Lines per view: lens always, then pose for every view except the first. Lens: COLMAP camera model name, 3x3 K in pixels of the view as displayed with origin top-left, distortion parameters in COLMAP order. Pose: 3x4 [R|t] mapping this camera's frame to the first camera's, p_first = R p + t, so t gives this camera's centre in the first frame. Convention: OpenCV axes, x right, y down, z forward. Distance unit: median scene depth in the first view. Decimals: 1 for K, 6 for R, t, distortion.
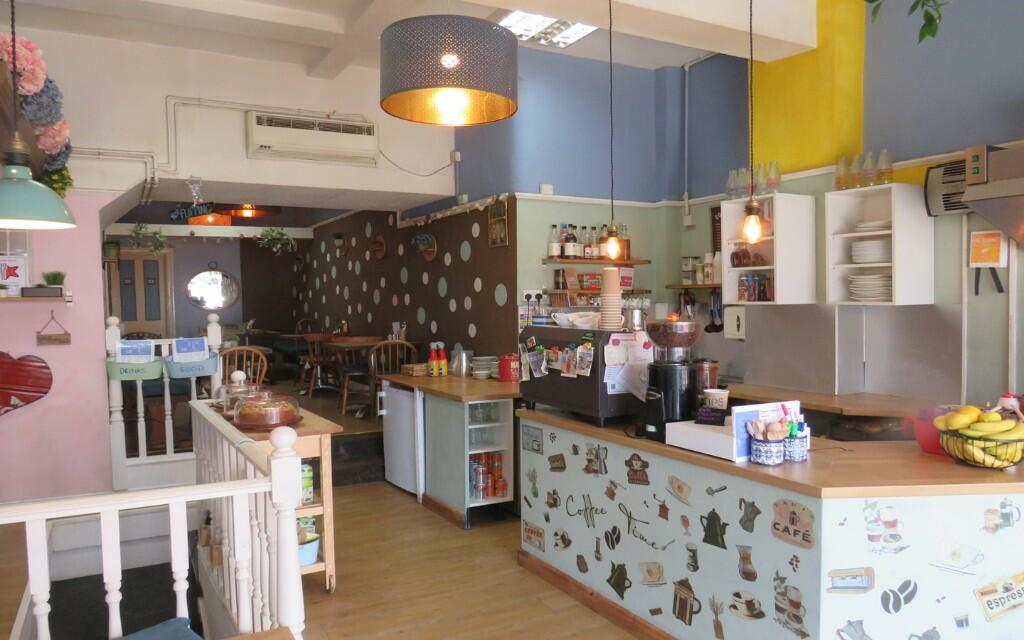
lens RADIAL K [[732.0, 0, 512.0], [0, 732.0, 309.1], [0, 0, 1]] dist [-0.014060, 0.001782]
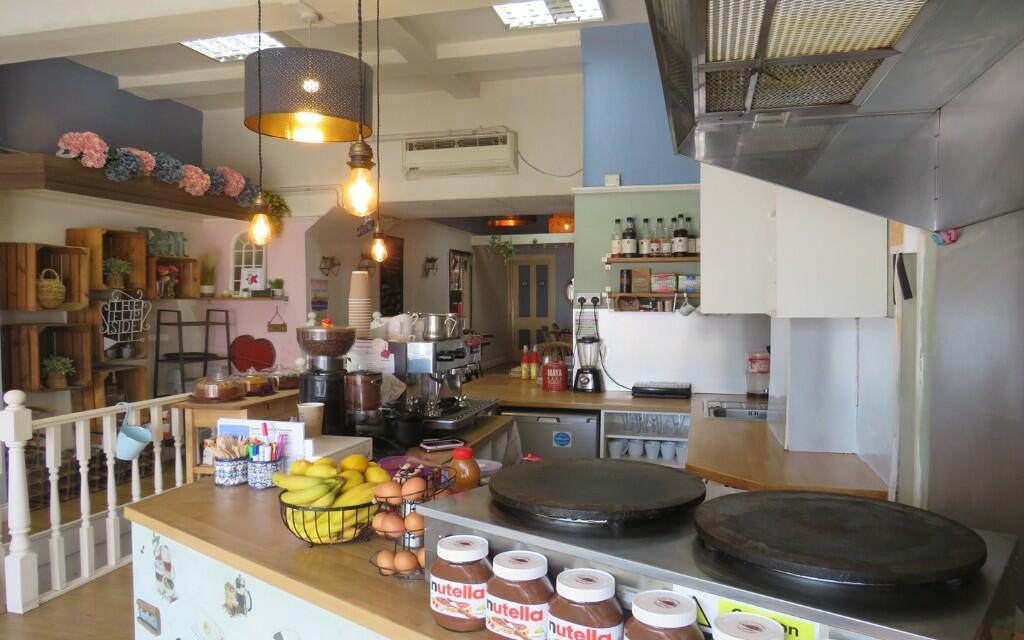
lens RADIAL K [[732.4, 0, 509.3], [0, 732.4, 308.6], [0, 0, 1]] dist [-0.005201, -0.000393]
pose [[0.722784, 0.017521, -0.690852, 0.667180], [-0.017642, 0.999821, 0.006899, -0.012388], [0.690849, 0.007202, 0.722963, 0.306477]]
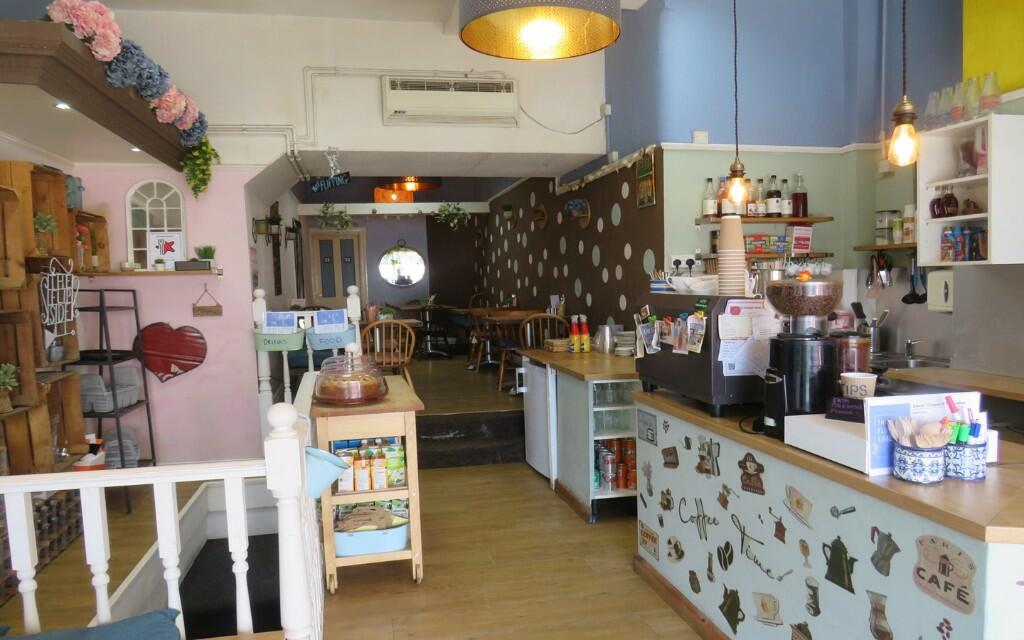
lens RADIAL K [[732.8, 0, 512.0], [0, 732.8, 320.0], [0, 0, 1]] dist [-0.013654, 0.002668]
pose [[0.957830, 0.003964, -0.287310, 0.095493], [0.008898, 0.999016, 0.043446, 0.013066], [0.287199, -0.044171, 0.956852, 0.121776]]
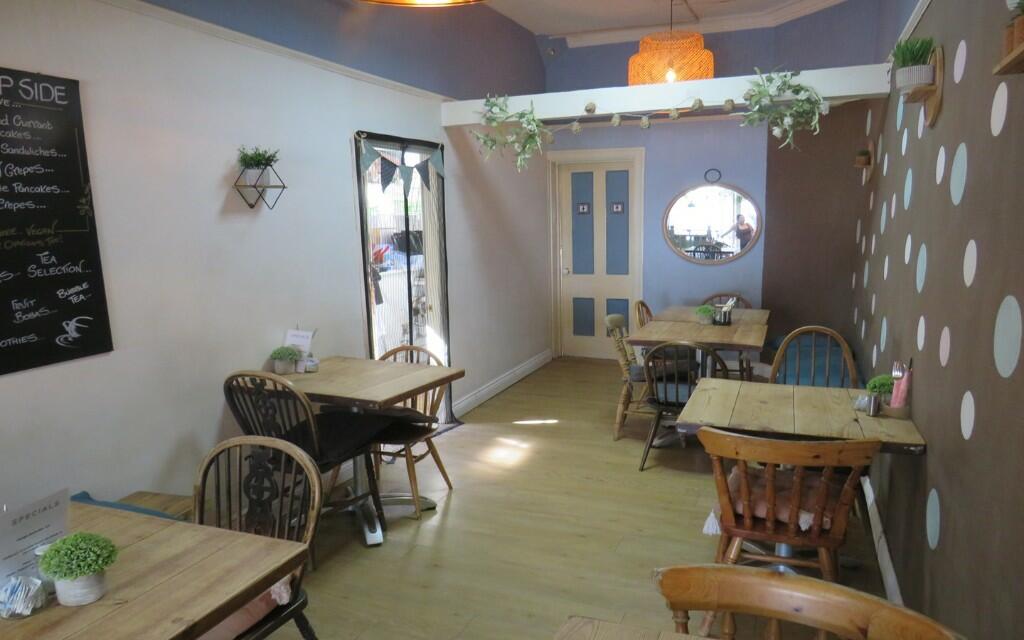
lens RADIAL K [[732.8, 0, 512.0], [0, 732.8, 320.0], [0, 0, 1]] dist [-0.013654, 0.002668]
pose [[0.635086, 0.111058, -0.764416, -0.222015], [-0.000253, 0.989640, 0.143569, -0.080871], [0.772442, -0.090985, 0.628534, 1.373864]]
